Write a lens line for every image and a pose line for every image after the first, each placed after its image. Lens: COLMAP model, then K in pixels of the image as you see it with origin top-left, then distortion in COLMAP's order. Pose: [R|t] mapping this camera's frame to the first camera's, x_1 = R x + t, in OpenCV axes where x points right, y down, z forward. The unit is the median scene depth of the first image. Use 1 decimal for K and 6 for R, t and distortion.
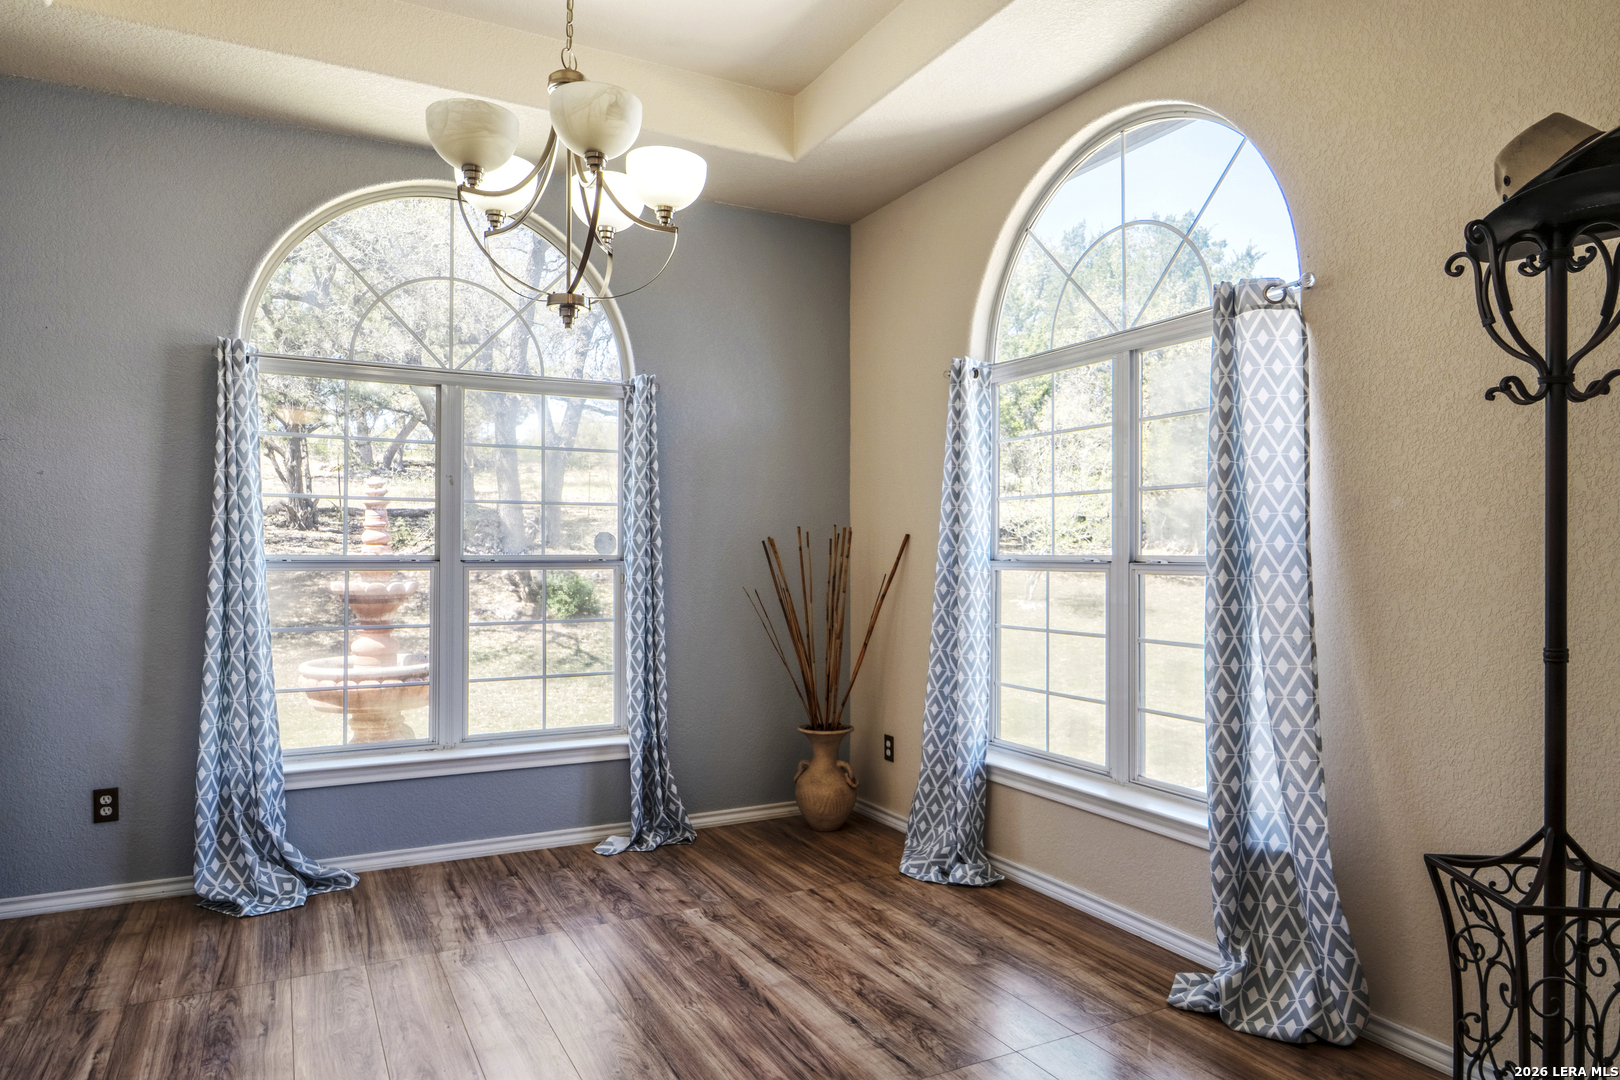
lens RADIAL K [[1018.8, 0, 810.0], [0, 1018.8, 542.1], [0, 0, 1]] dist [-0.004329, 0.000770]
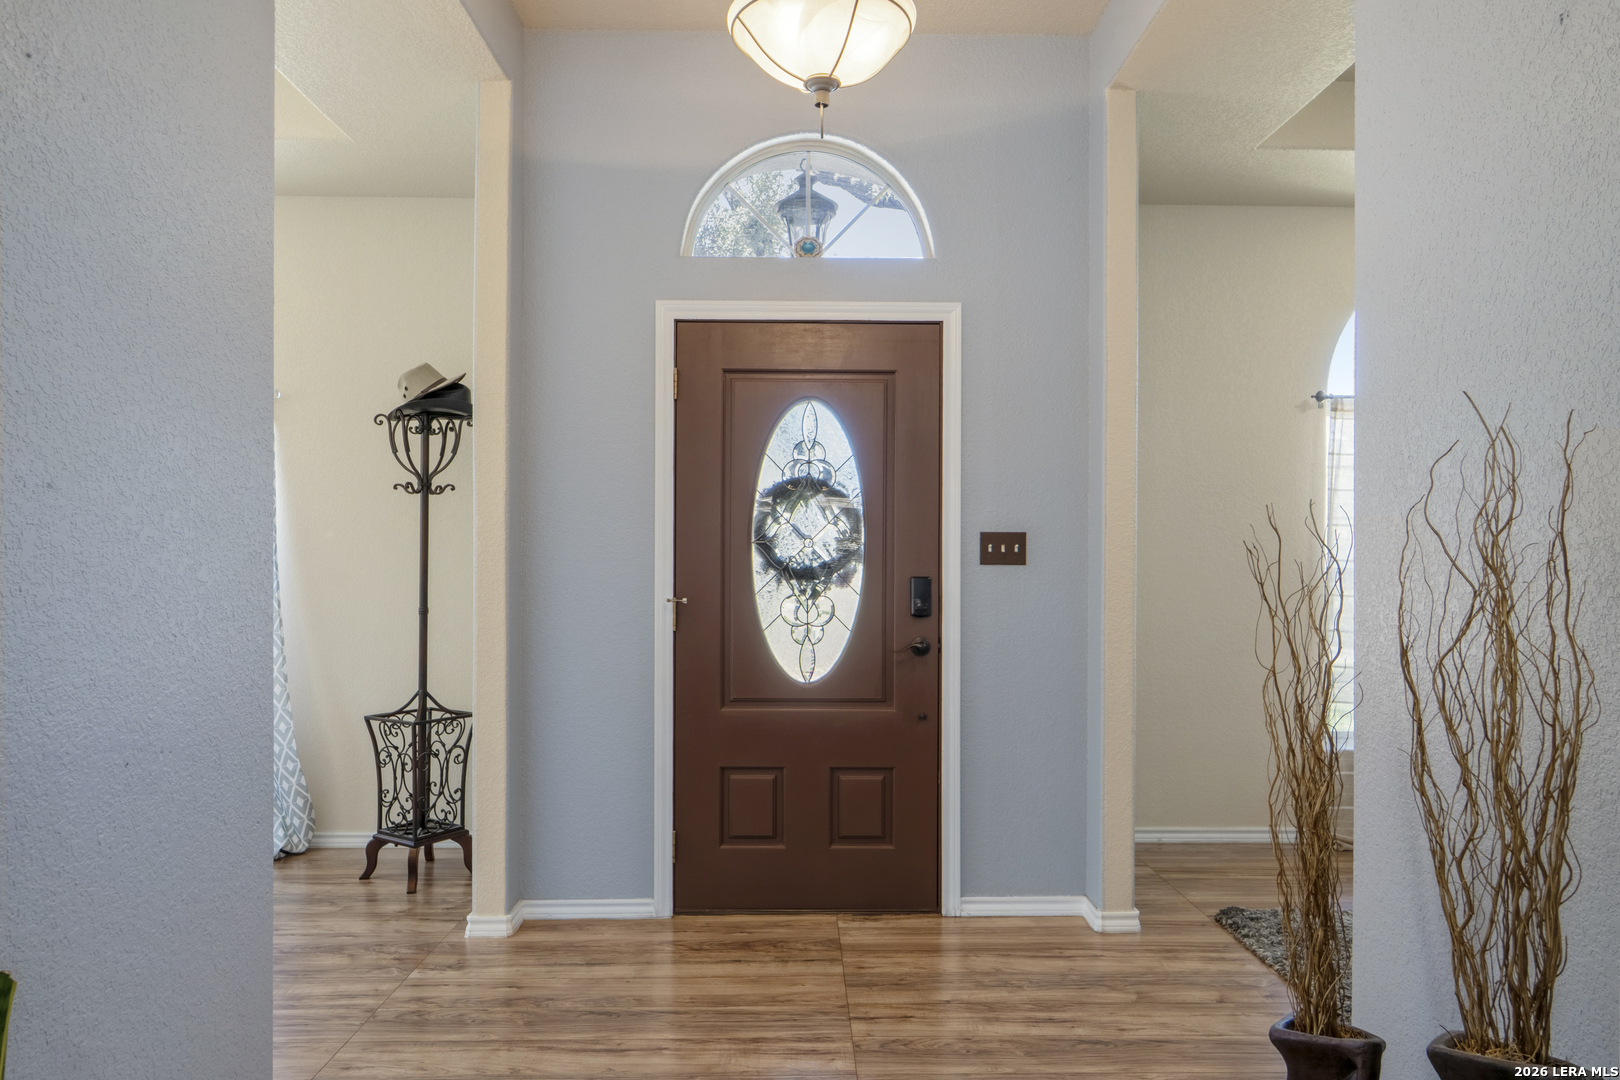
lens RADIAL K [[1018.8, 0, 813.8], [0, 1018.8, 550.6], [0, 0, 1]] dist [-0.004329, 0.000770]
pose [[0.456148, 0.008996, 0.889858, -0.610941], [-0.006447, 0.999956, -0.006805, -0.005385], [-0.889880, -0.002633, 0.456186, -0.546569]]
